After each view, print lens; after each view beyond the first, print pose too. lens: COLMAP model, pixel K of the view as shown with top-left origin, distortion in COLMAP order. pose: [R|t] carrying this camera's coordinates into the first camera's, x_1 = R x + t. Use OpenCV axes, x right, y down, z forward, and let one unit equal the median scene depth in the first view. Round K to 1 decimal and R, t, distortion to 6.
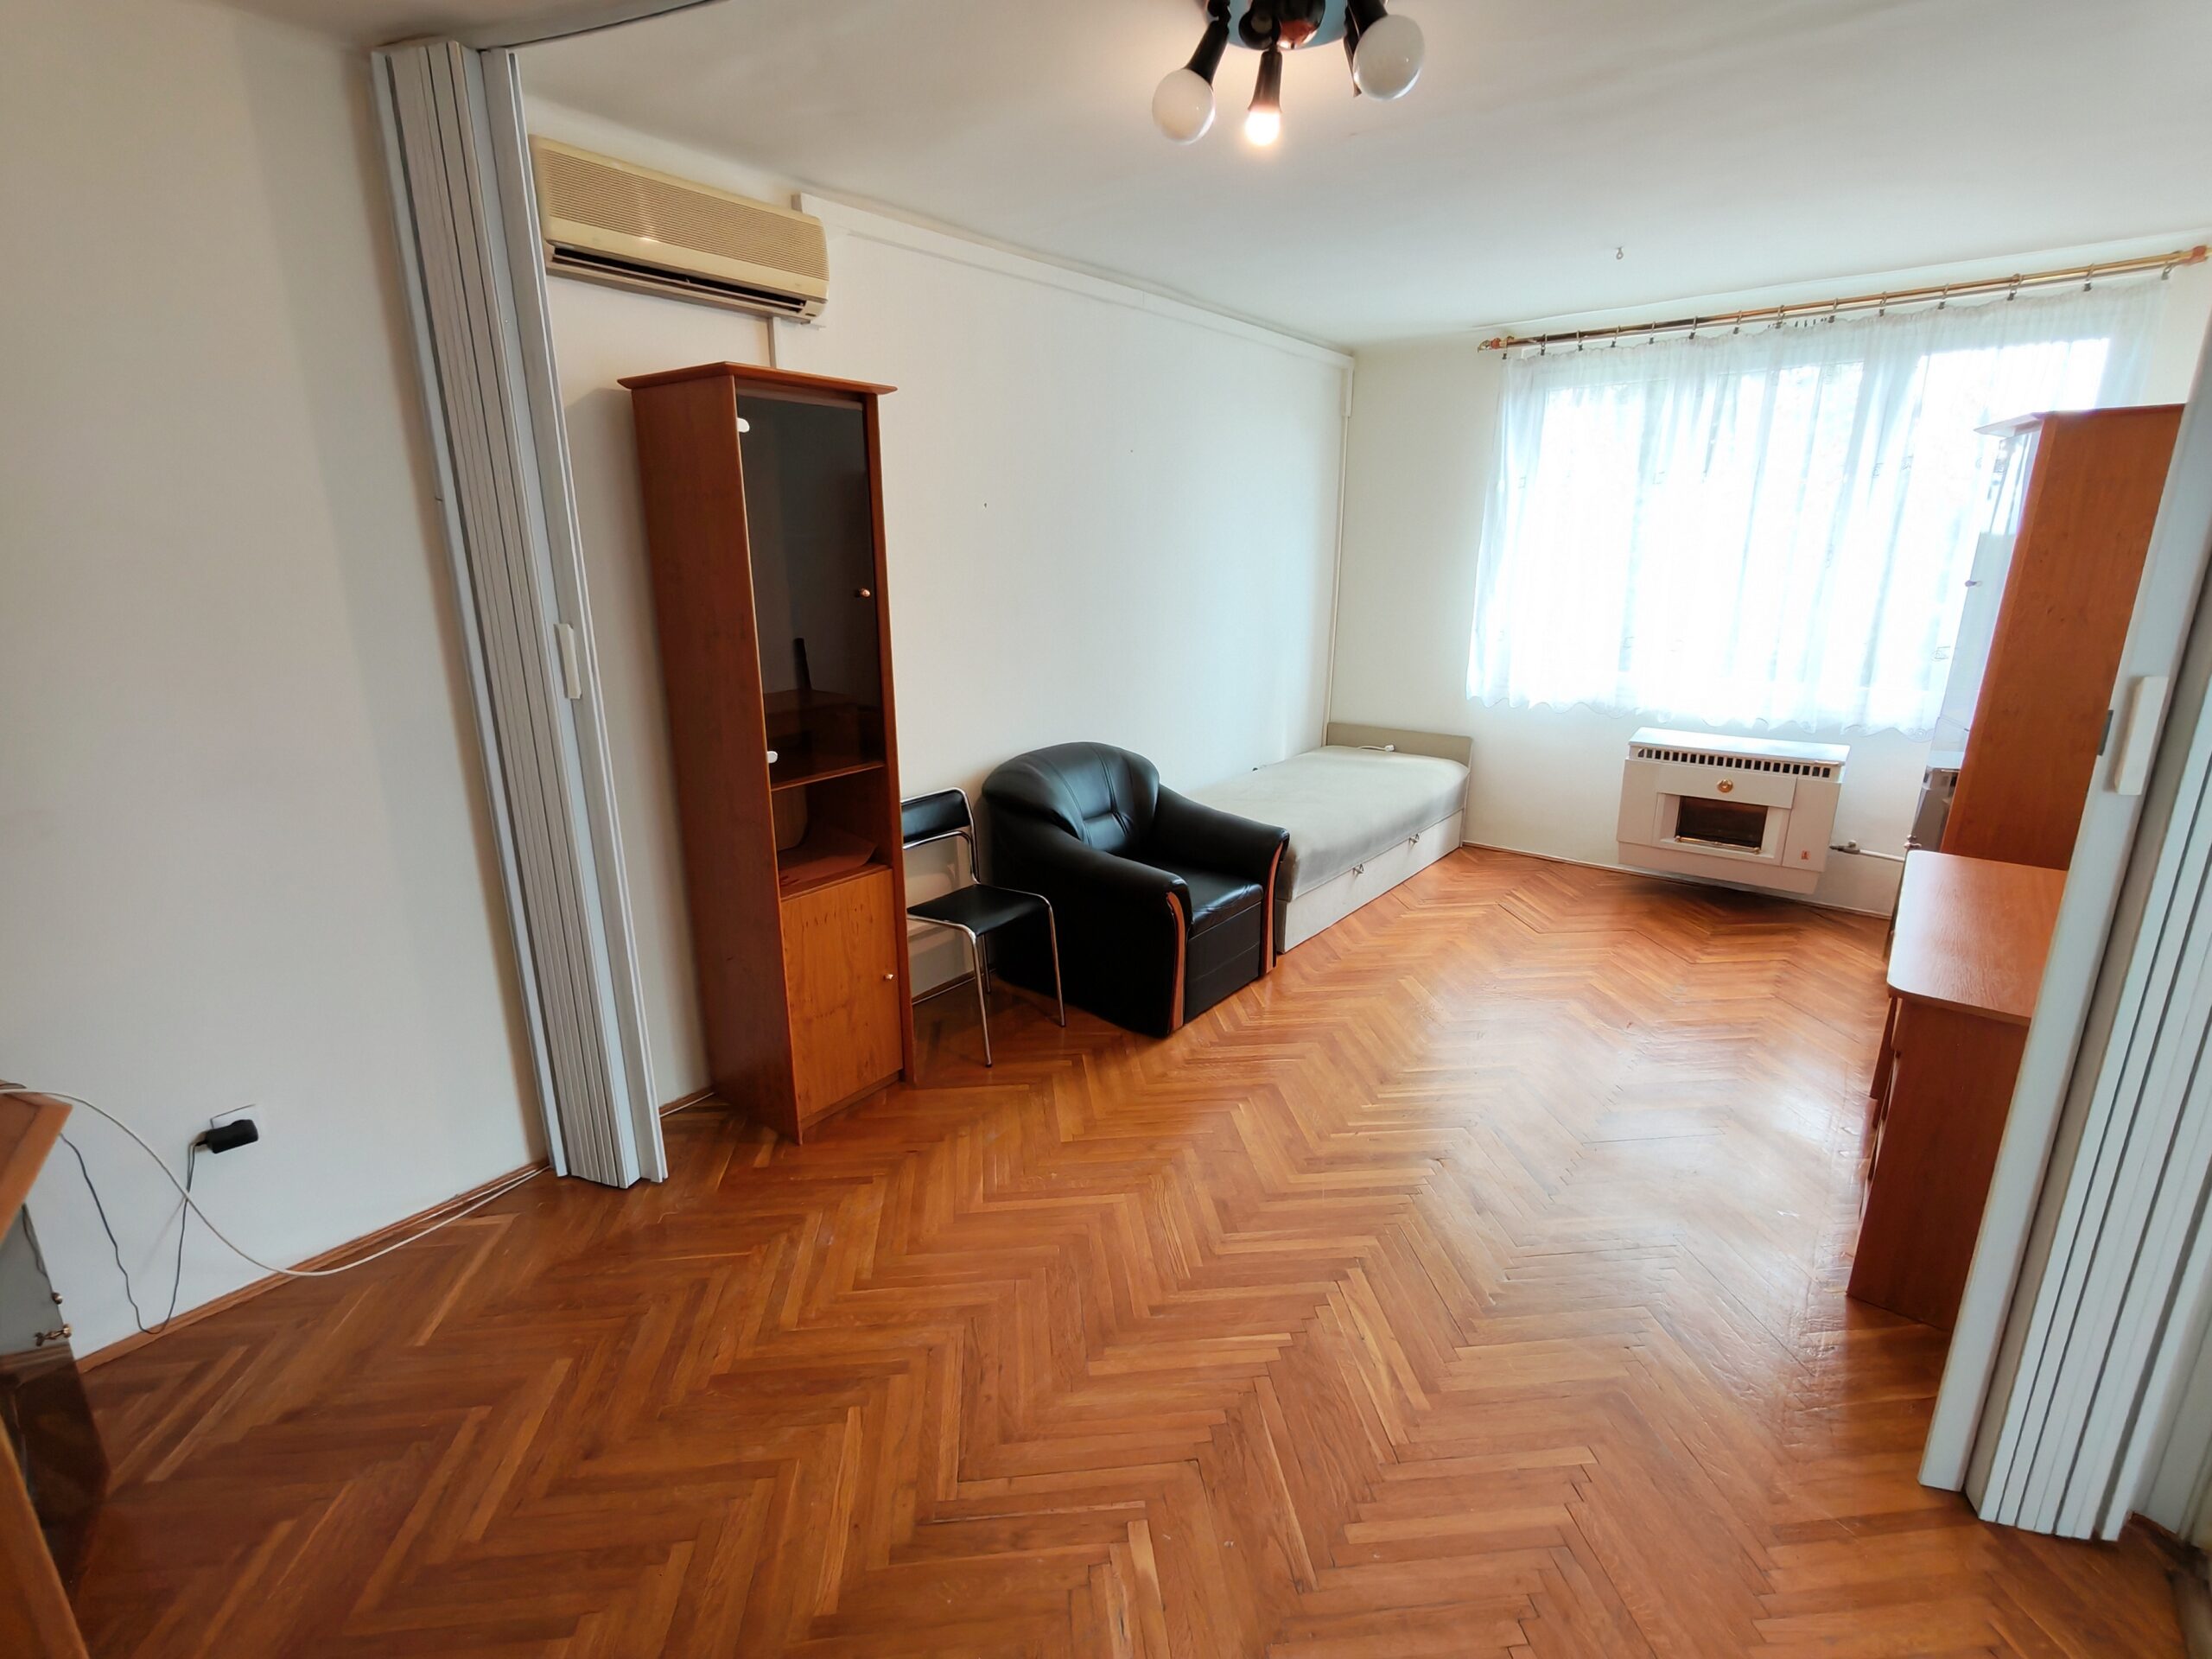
lens RADIAL K [[1010.8, 0, 1106.0], [0, 1010.8, 829.5], [0, 0, 1]] dist [0.002028, 0.000607]
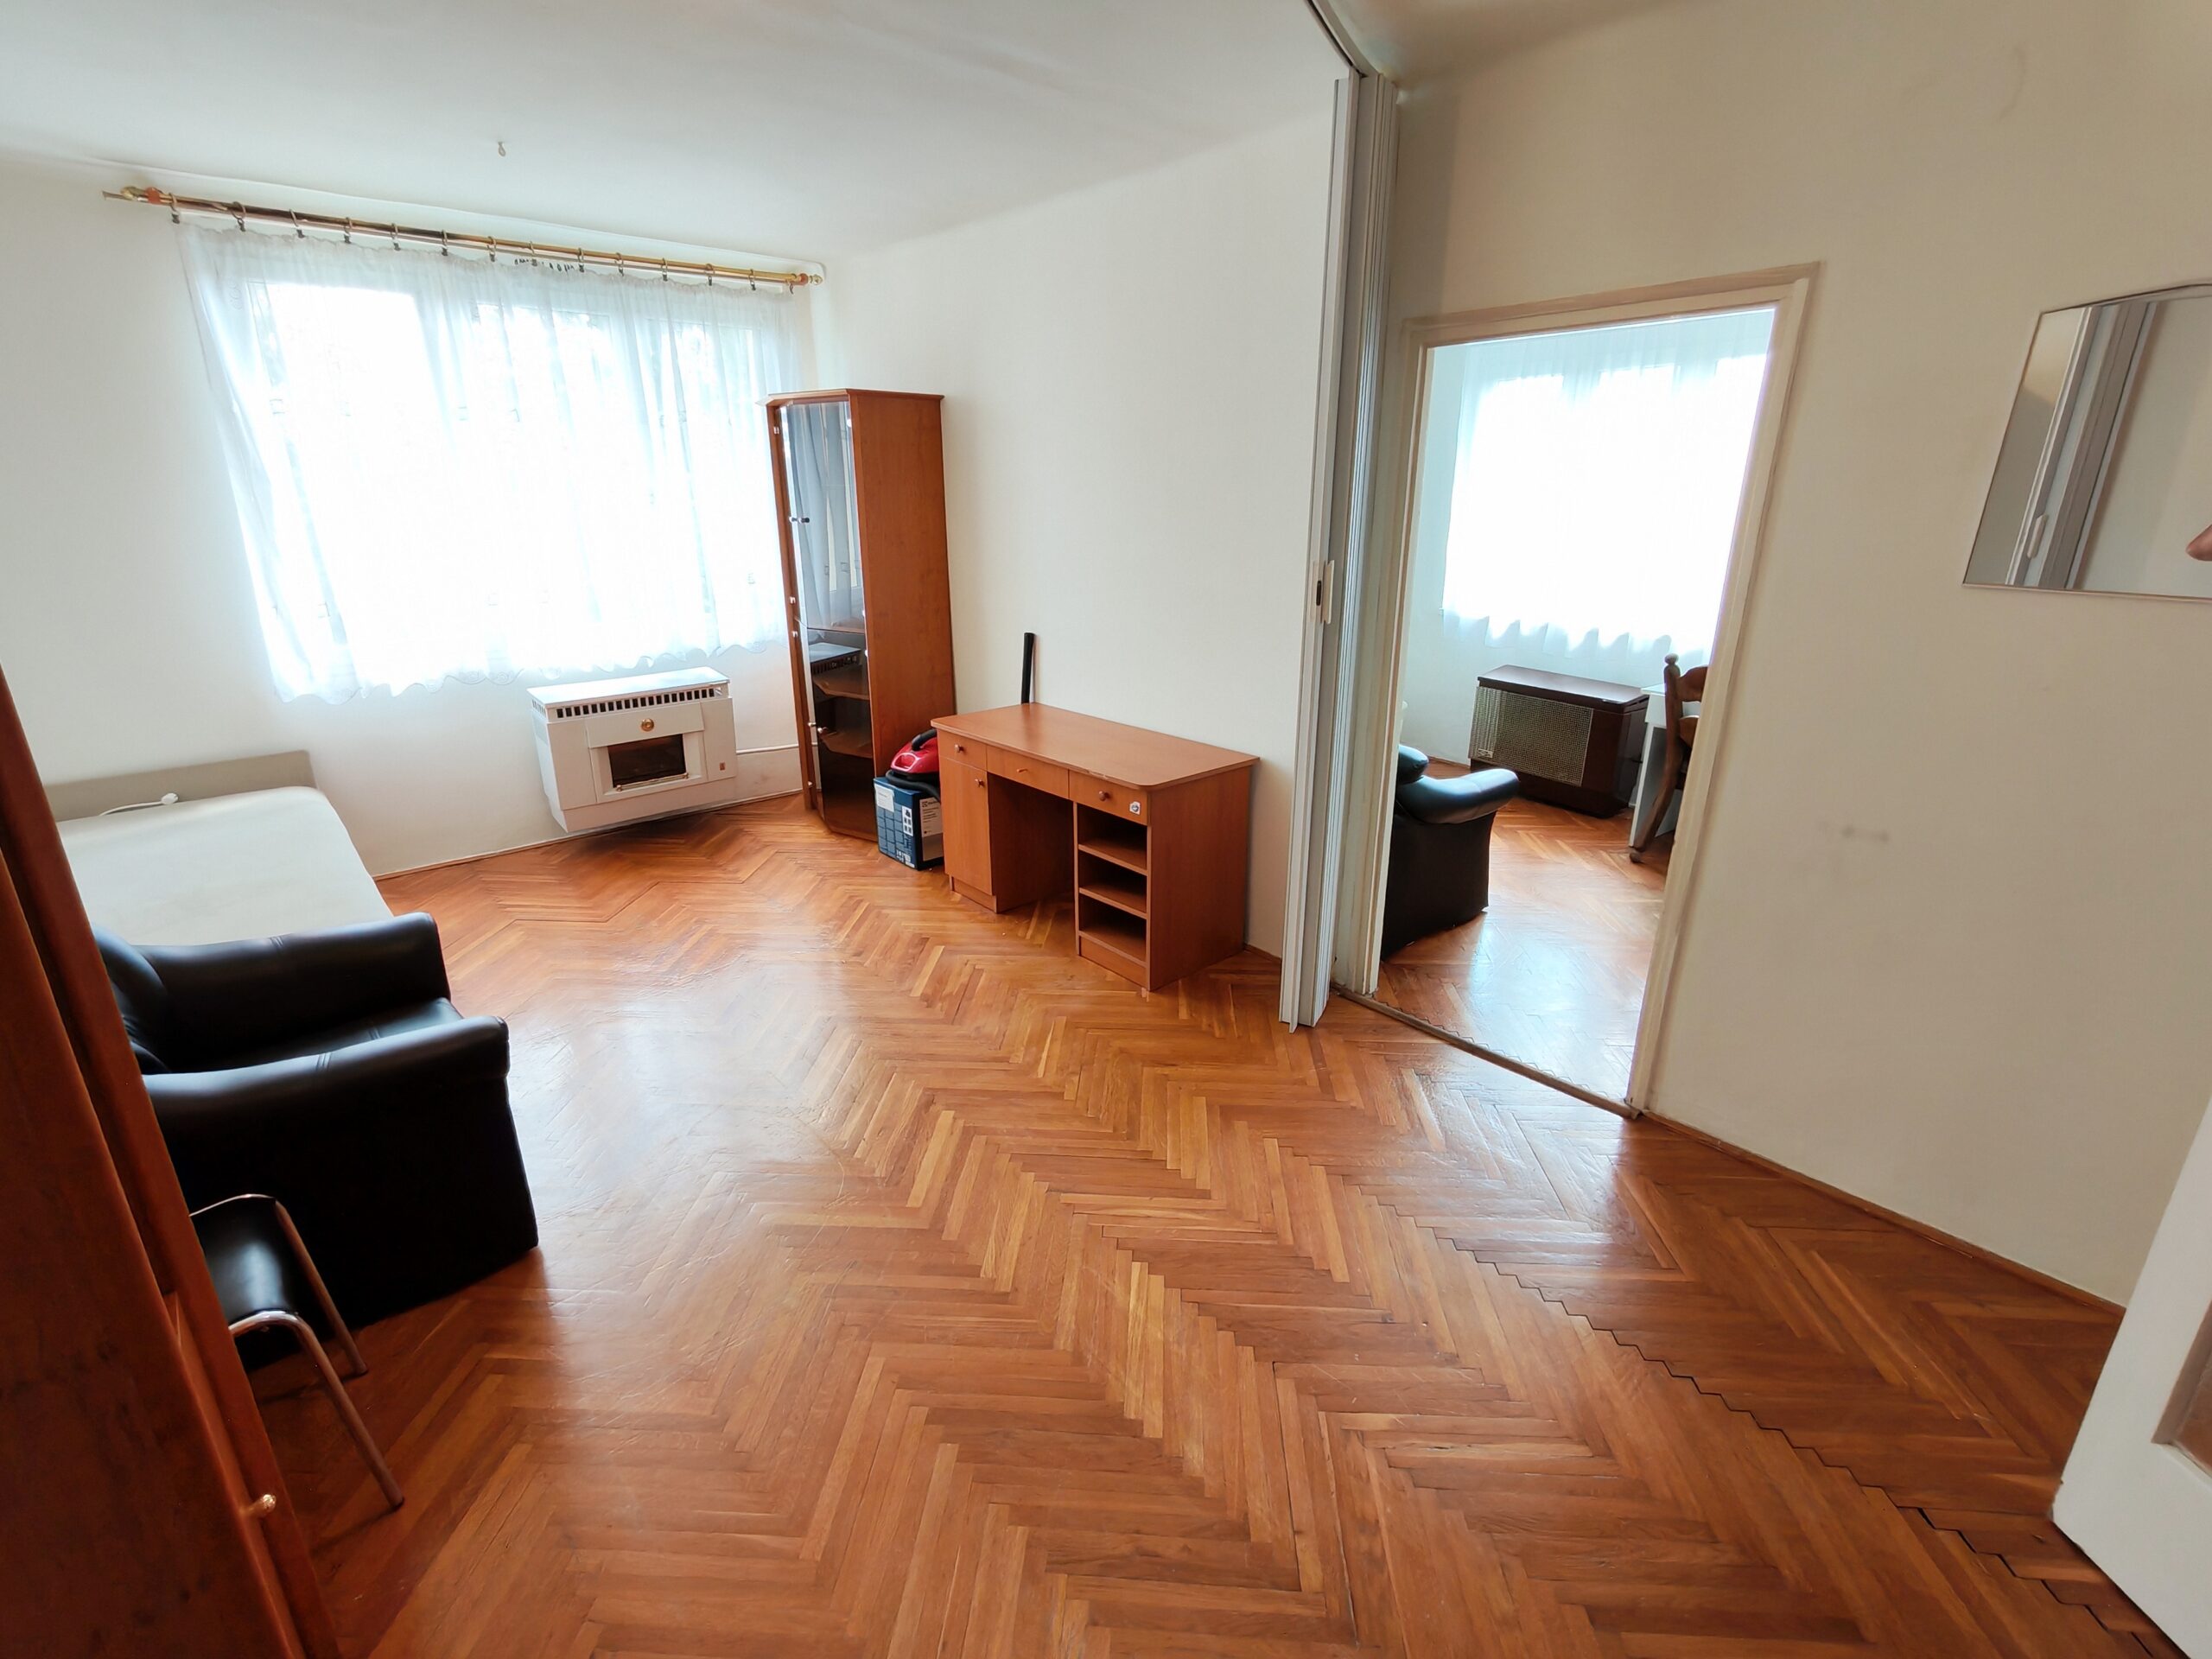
lens RADIAL K [[1013.5, 0, 1097.7], [0, 1013.5, 830.1], [0, 0, 1]] dist [0.002338, -0.000485]
pose [[0.169920, -0.318552, 0.932551, -0.331869], [0.267966, 0.925591, 0.267348, -0.102618], [-0.948326, 0.204464, 0.242637, 0.348087]]
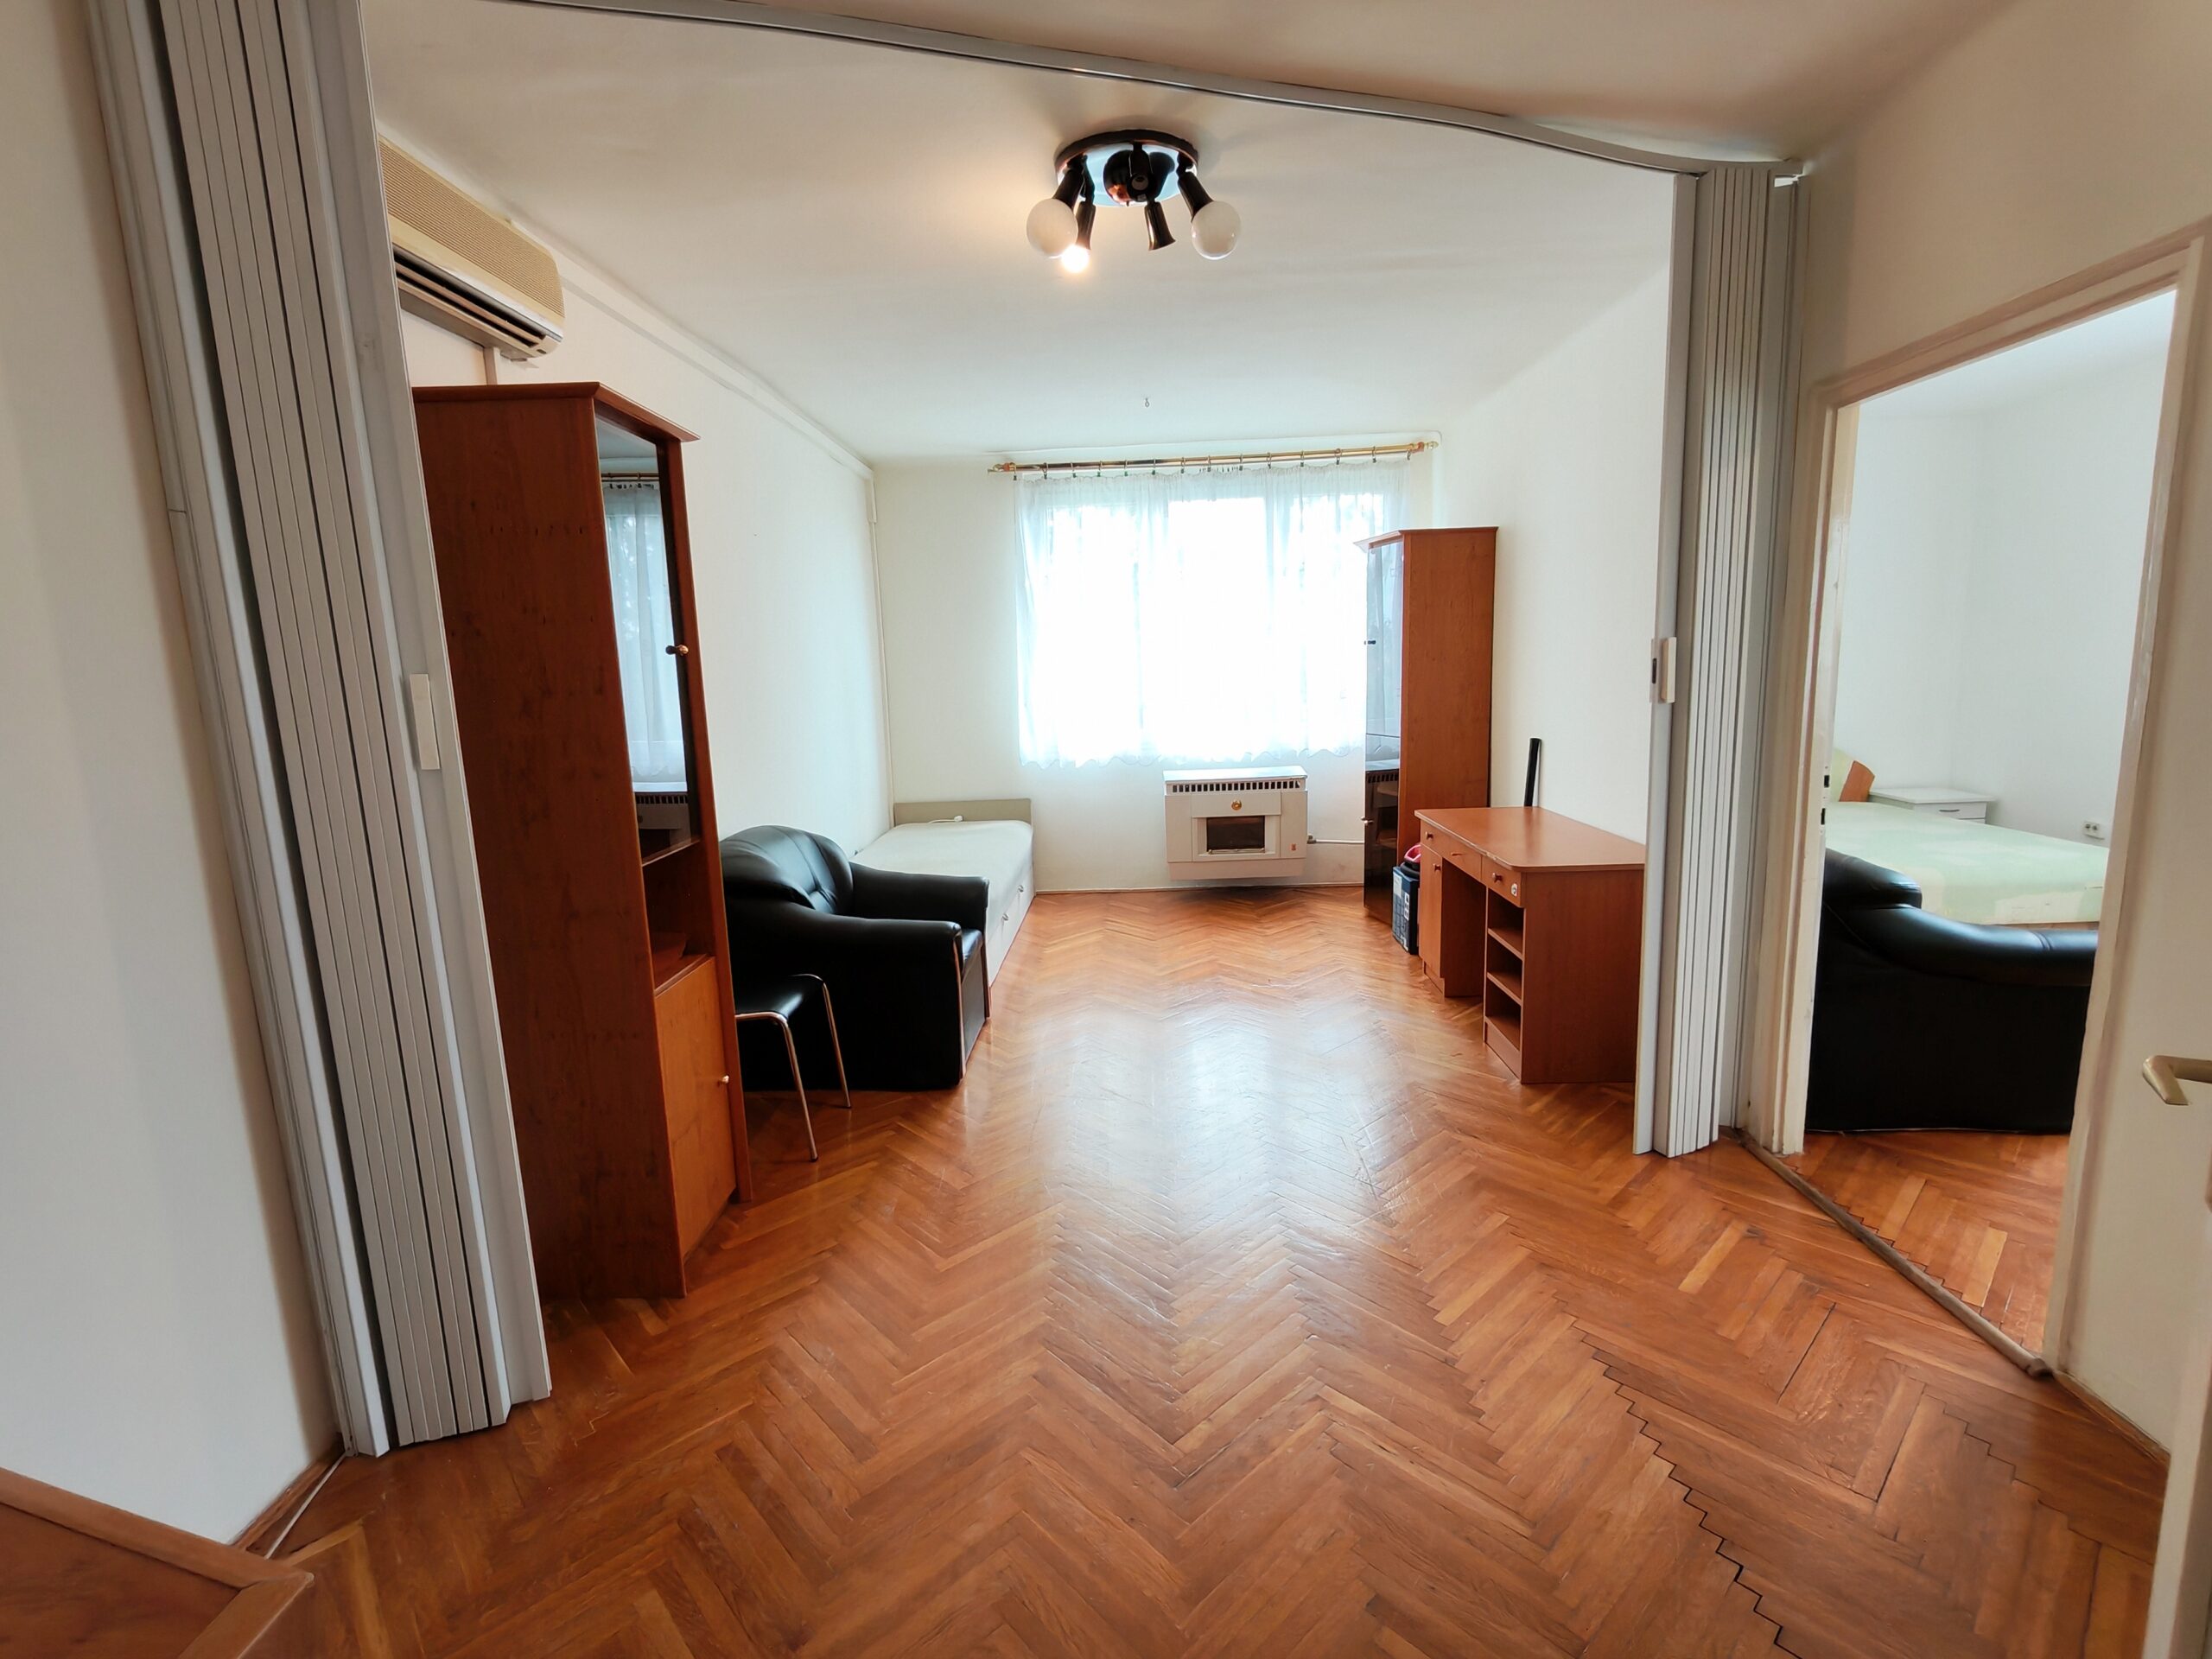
lens RADIAL K [[1014.0, 0, 1103.8], [0, 1014.0, 827.5], [0, 0, 1]] dist [0.006604, 0.000115]
pose [[0.802977, -0.122482, 0.583288, -0.308640], [0.193749, 0.979146, -0.061116, 0.034154], [-0.563639, 0.162087, 0.809963, 0.042422]]
